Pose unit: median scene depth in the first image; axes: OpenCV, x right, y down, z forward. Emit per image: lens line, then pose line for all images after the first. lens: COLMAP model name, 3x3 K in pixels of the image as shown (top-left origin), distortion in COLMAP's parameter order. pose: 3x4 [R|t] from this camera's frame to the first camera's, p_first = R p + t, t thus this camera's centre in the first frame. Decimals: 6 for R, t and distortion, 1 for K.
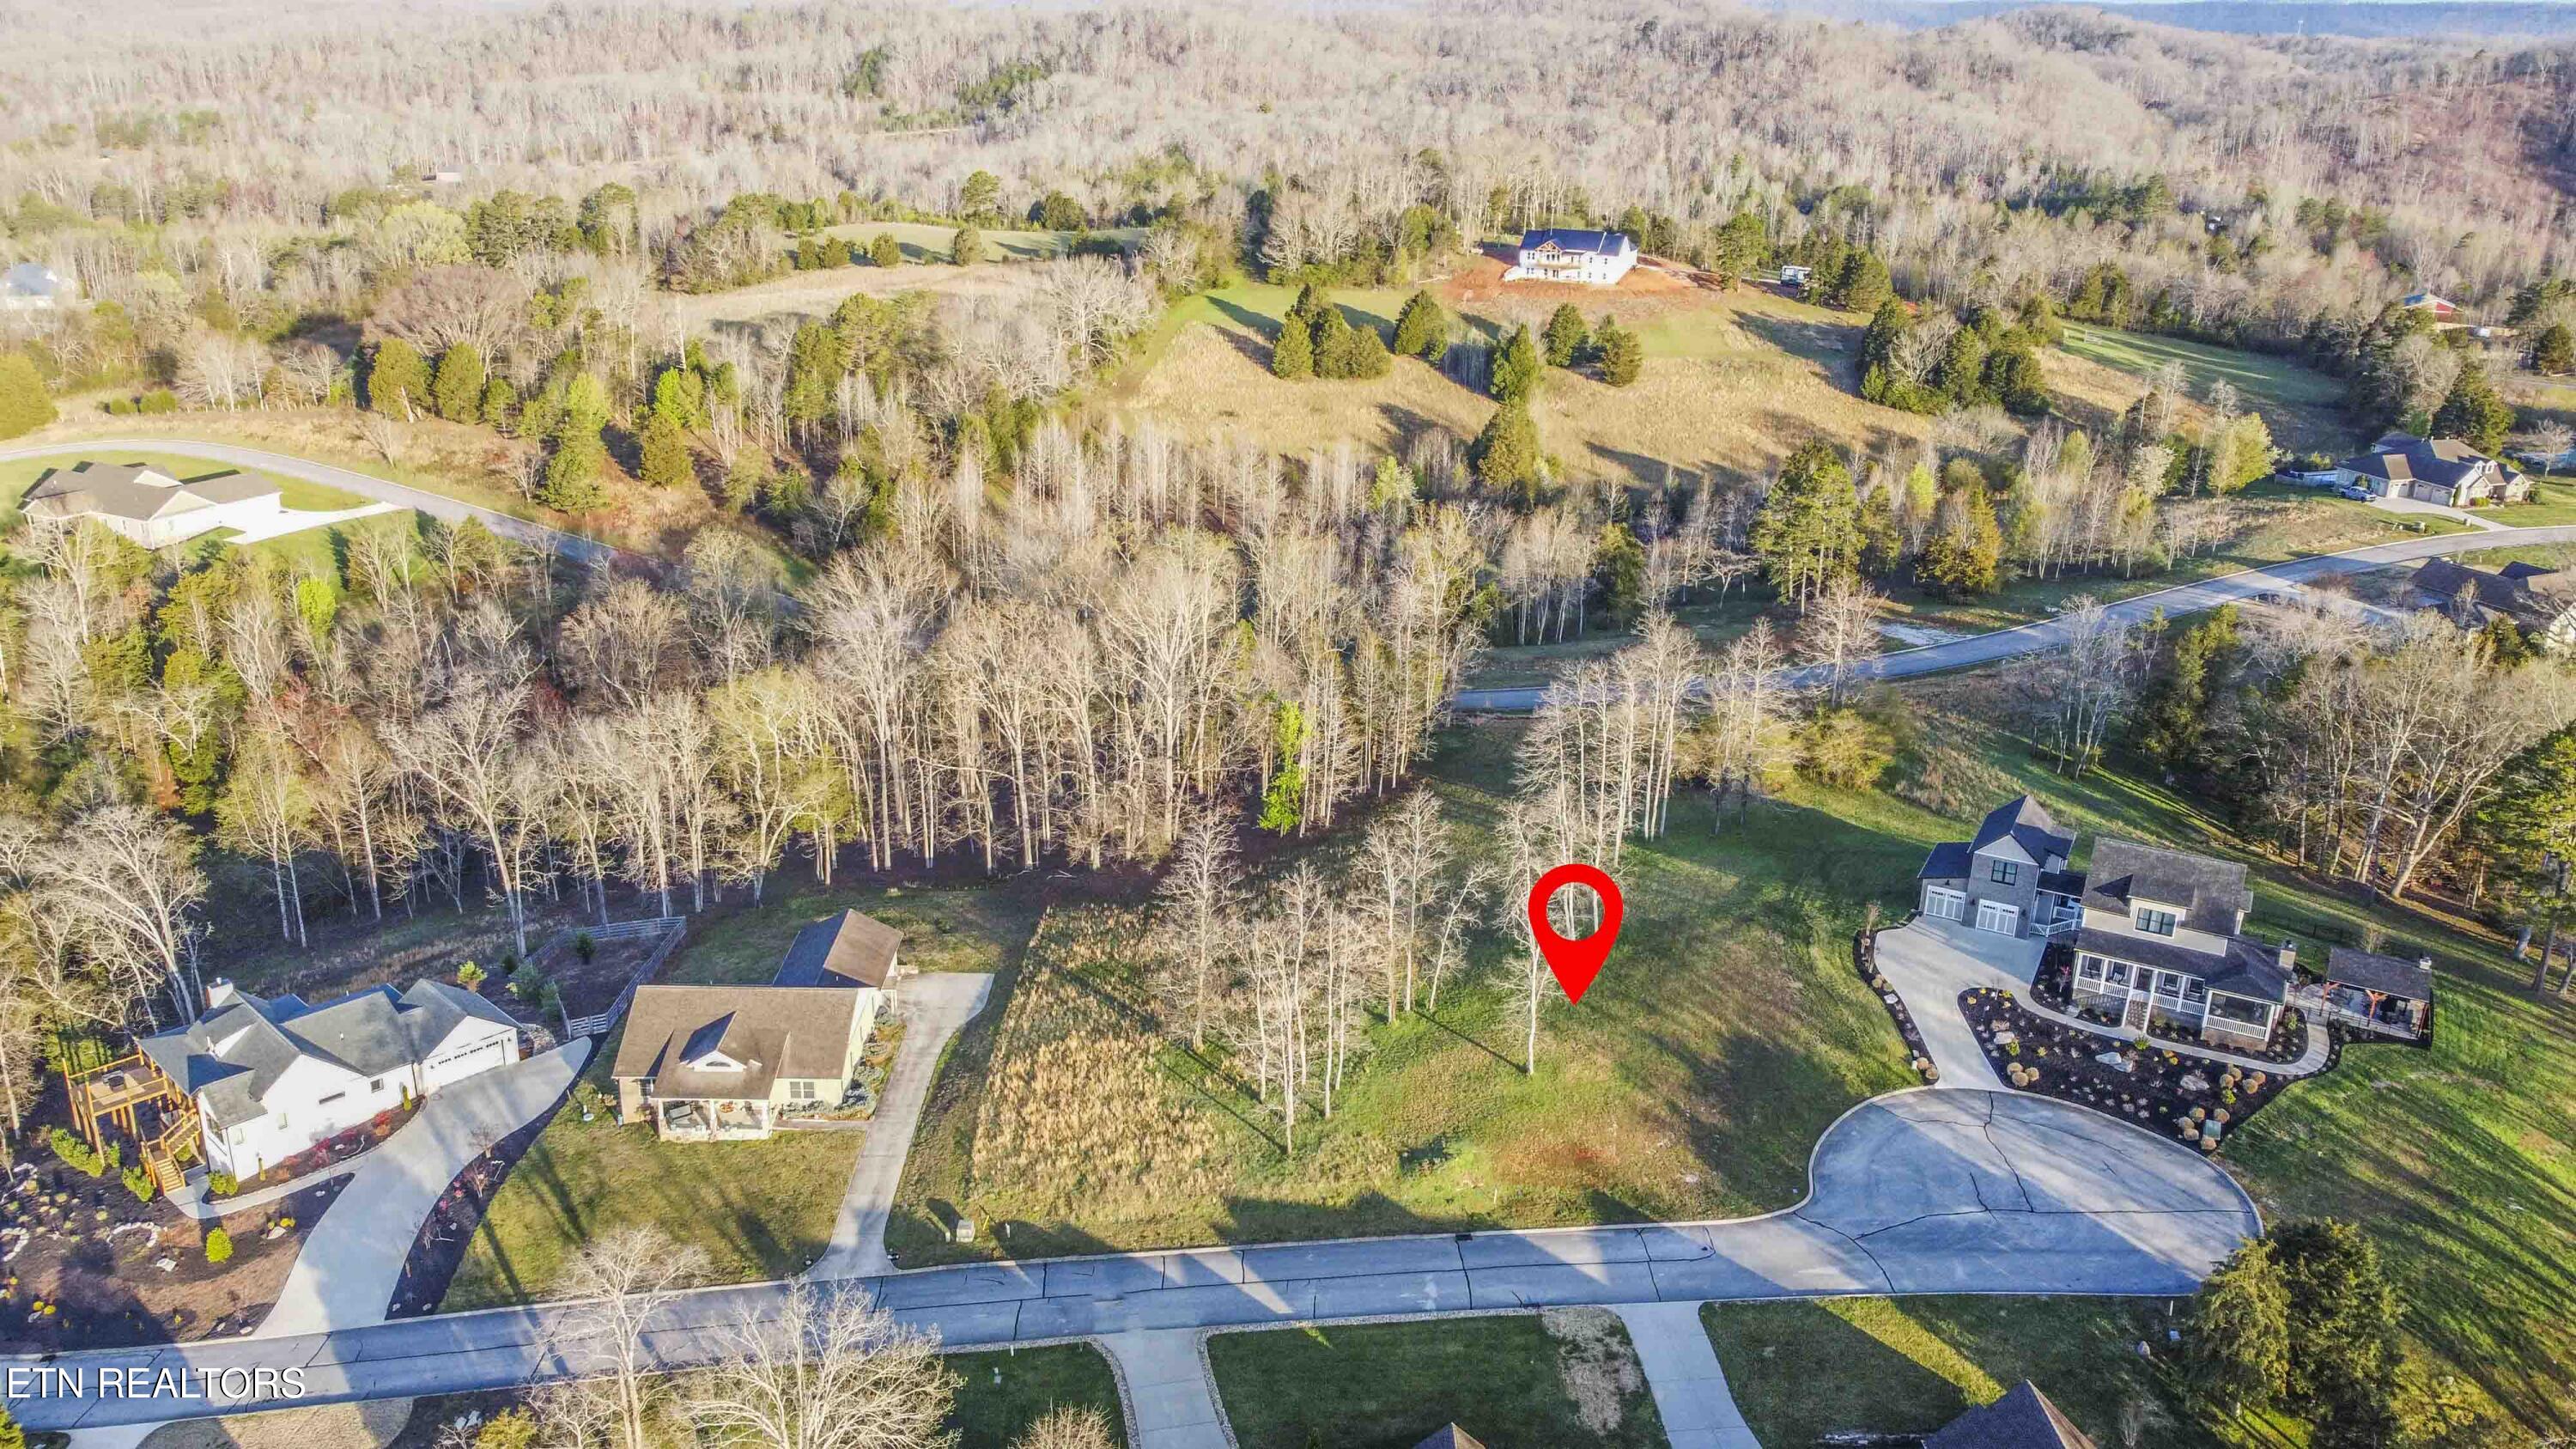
lens RADIAL K [[1948.8, 0, 1268.6], [0, 1948.8, 732.6], [0, 0, 1]] dist [0.006312, -0.008742]
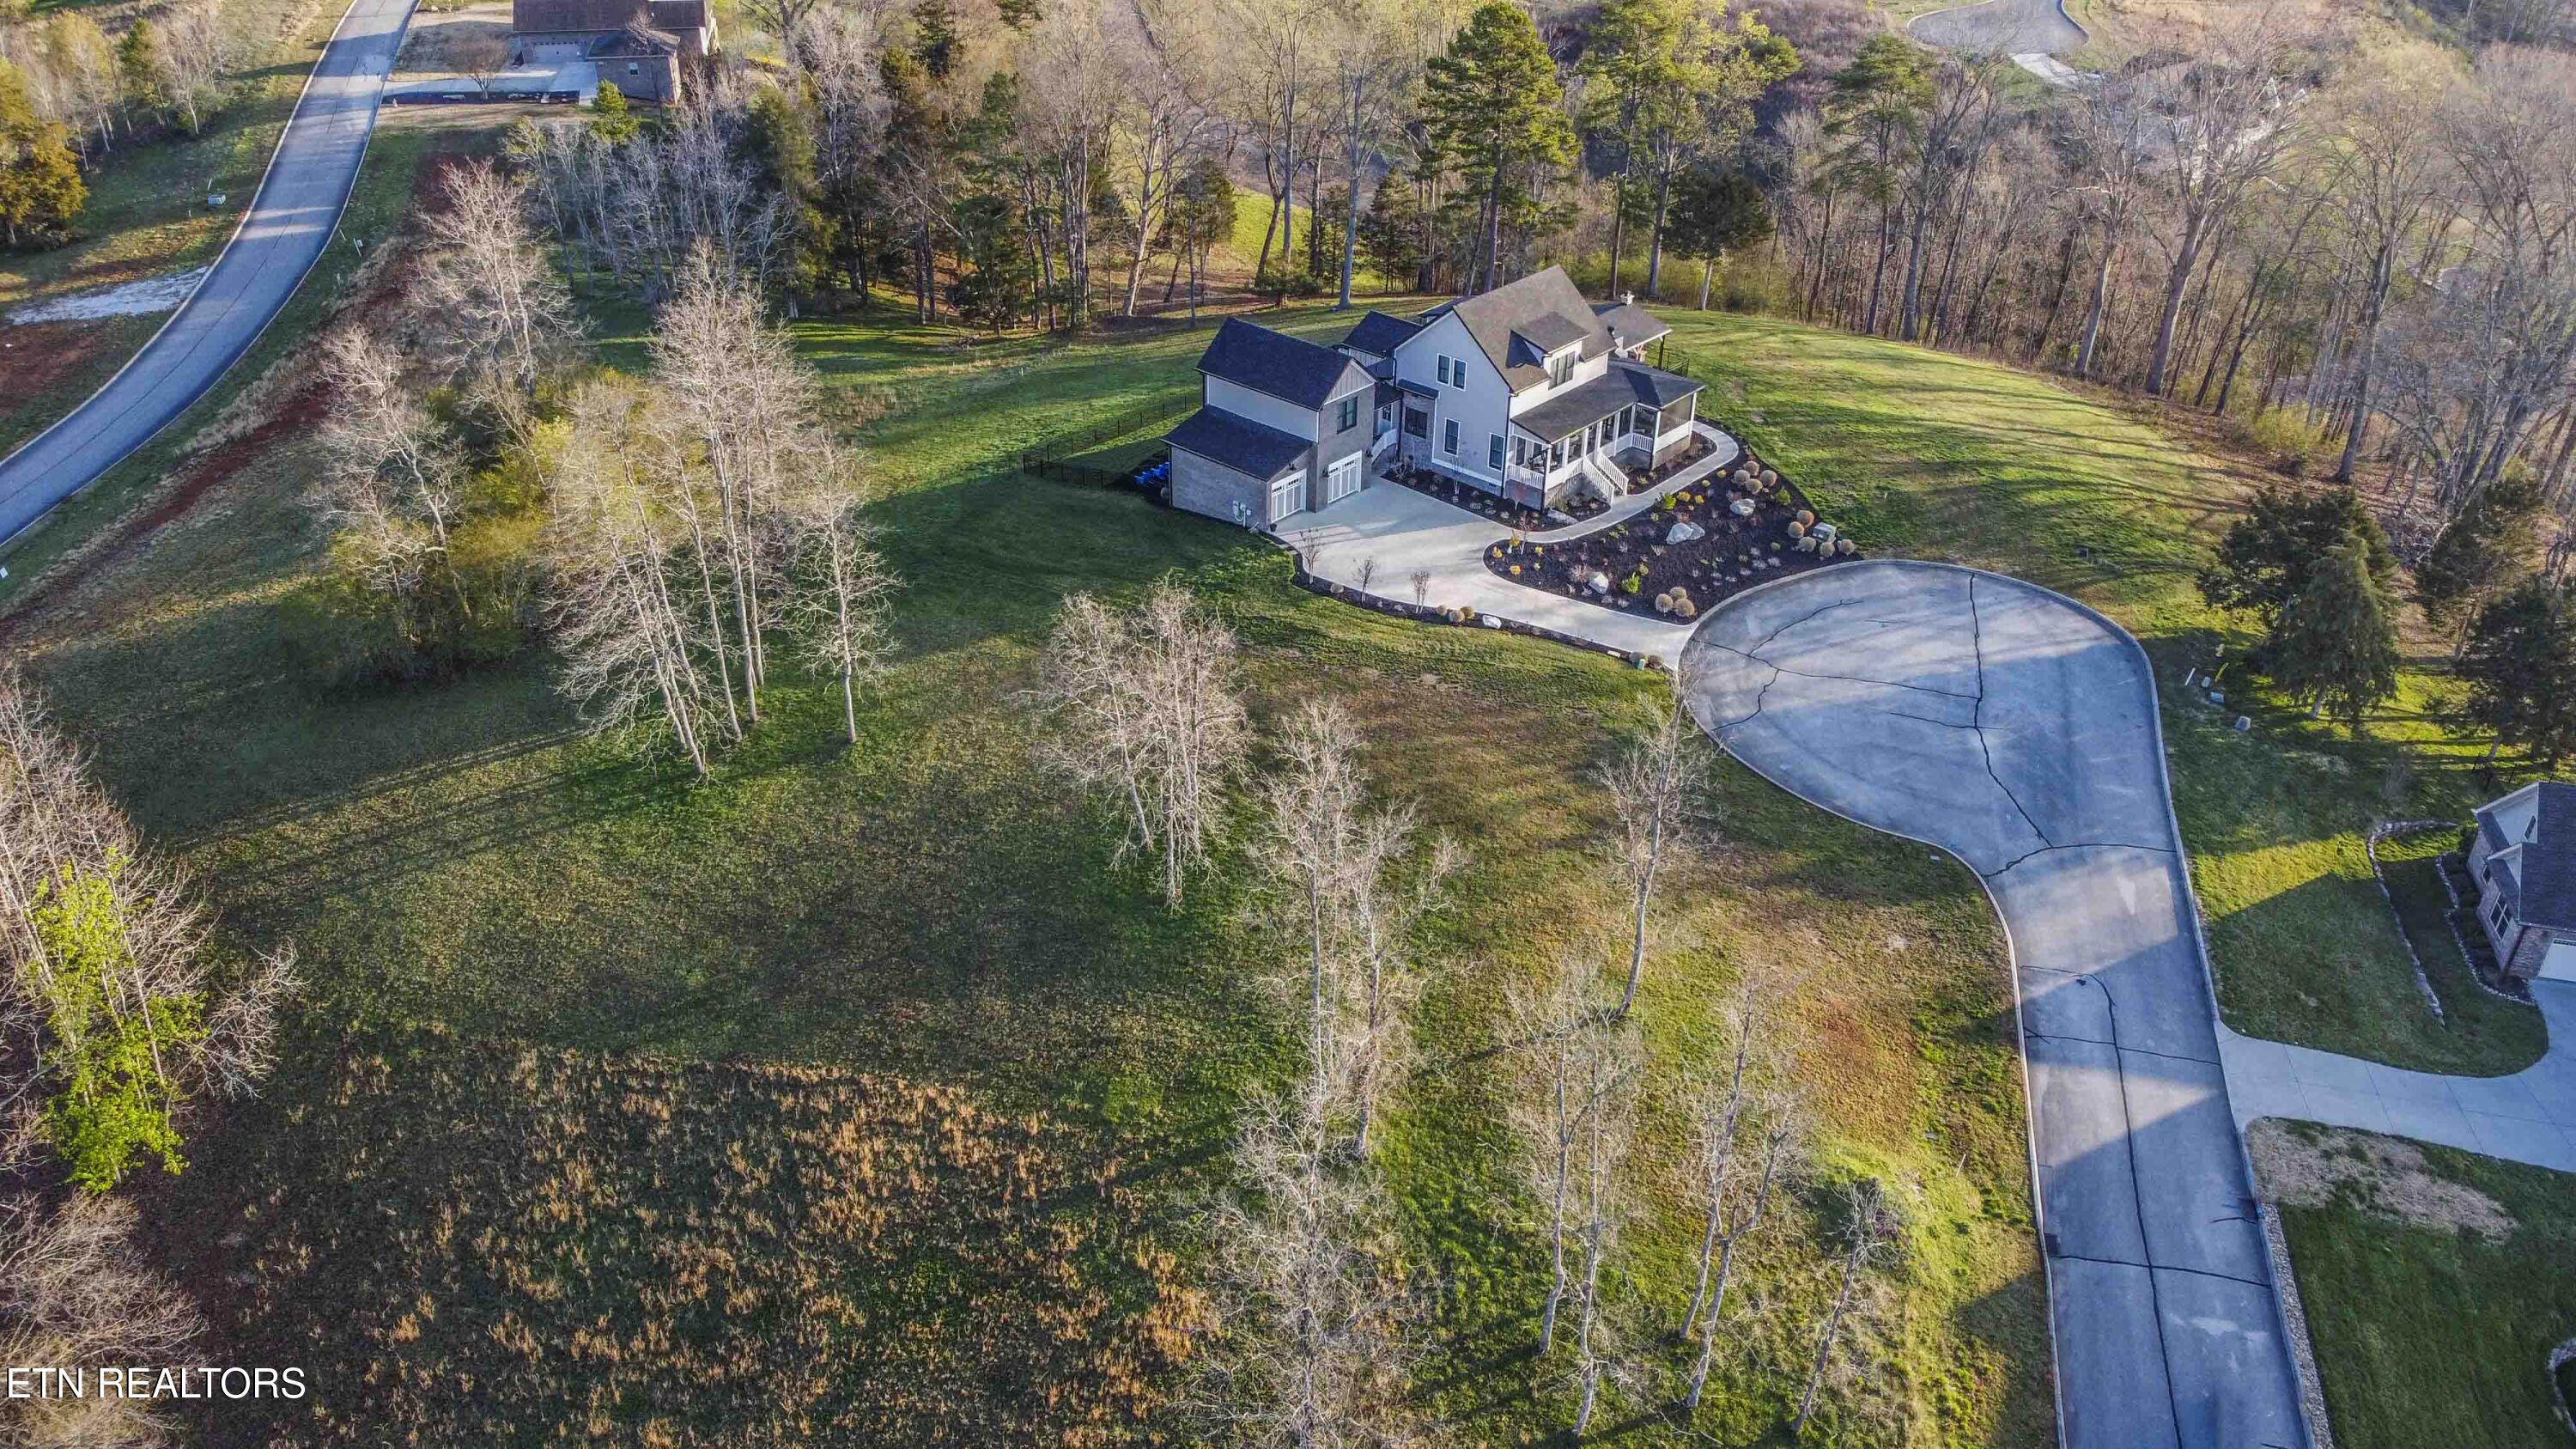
lens RADIAL K [[1948.8, 0, 1279.6], [0, 1948.8, 710.6], [0, 0, 1]] dist [0.006312, -0.008742]
pose [[0.232362, -0.519461, 0.822294, -0.284757], [0.323147, 0.838640, 0.438473, -0.164821], [-0.917379, 0.163837, 0.362731, 0.804042]]
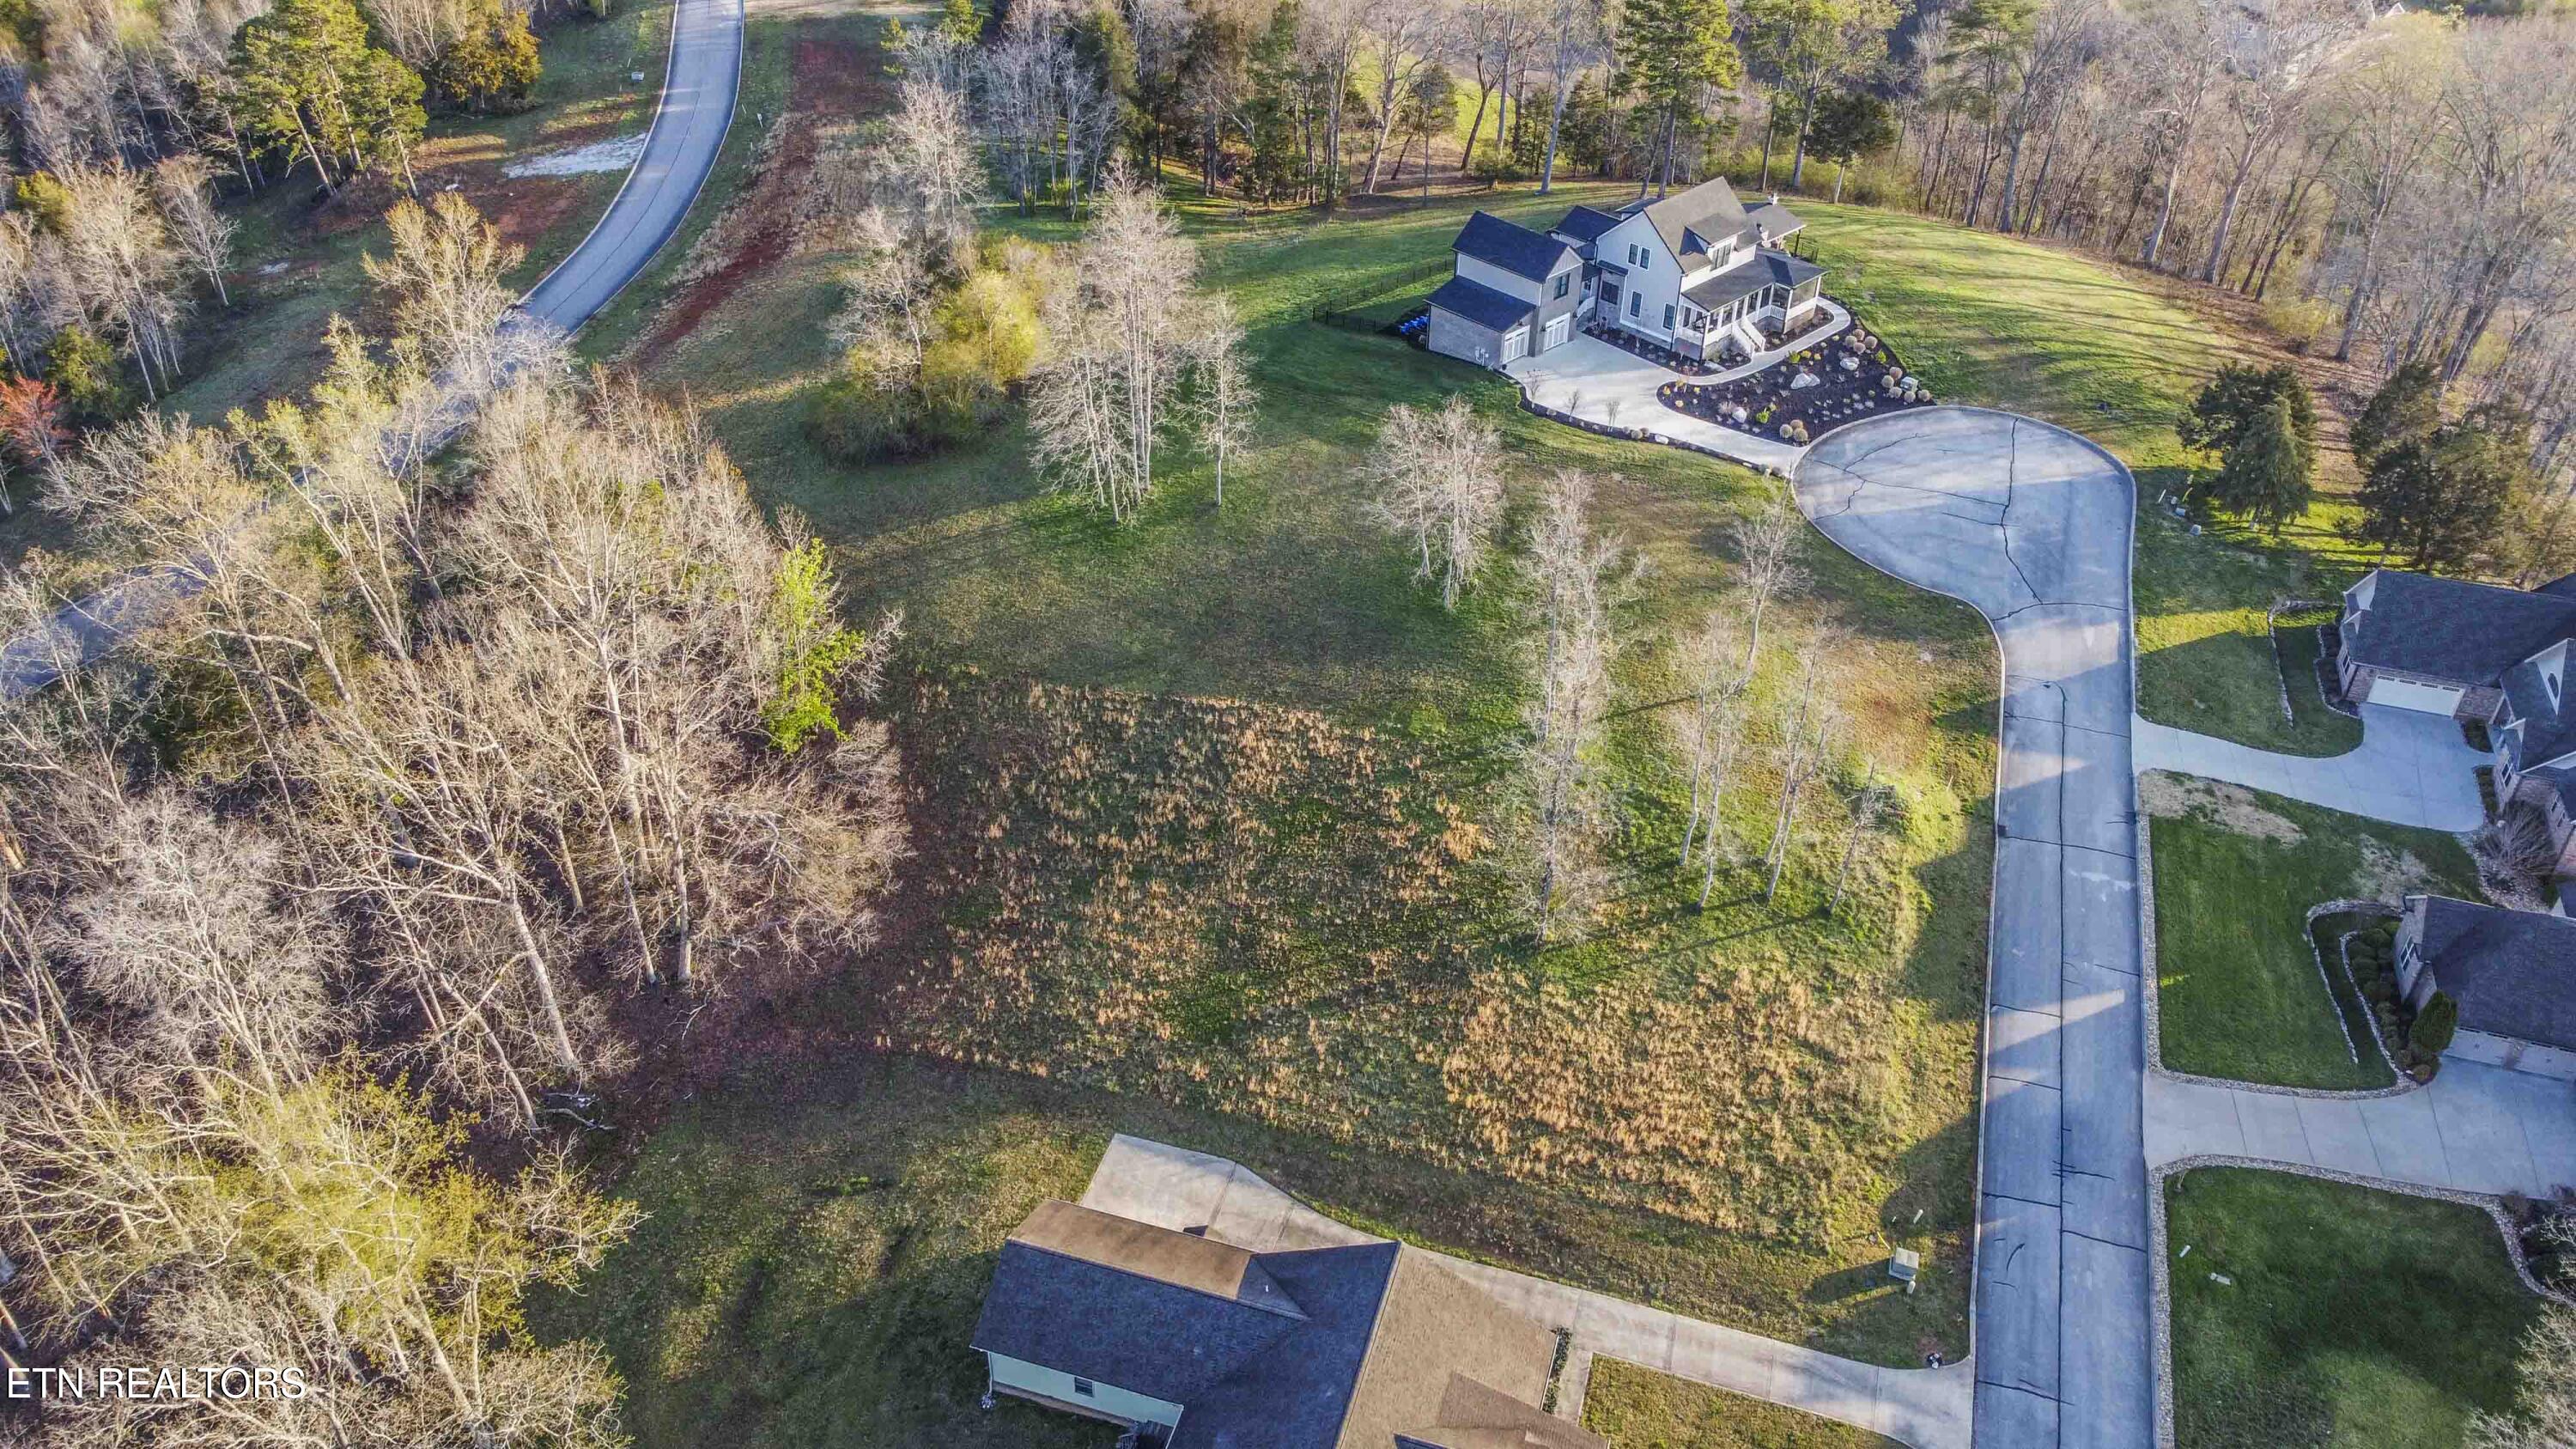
lens RADIAL K [[1948.8, 0, 1279.4], [0, 1948.8, 717.6], [0, 0, 1]] dist [0.006312, -0.008742]
pose [[0.302403, -0.572890, 0.761807, -0.561943], [0.316144, 0.814268, 0.486847, -0.285288], [-0.899225, 0.093617, 0.427353, 0.748736]]
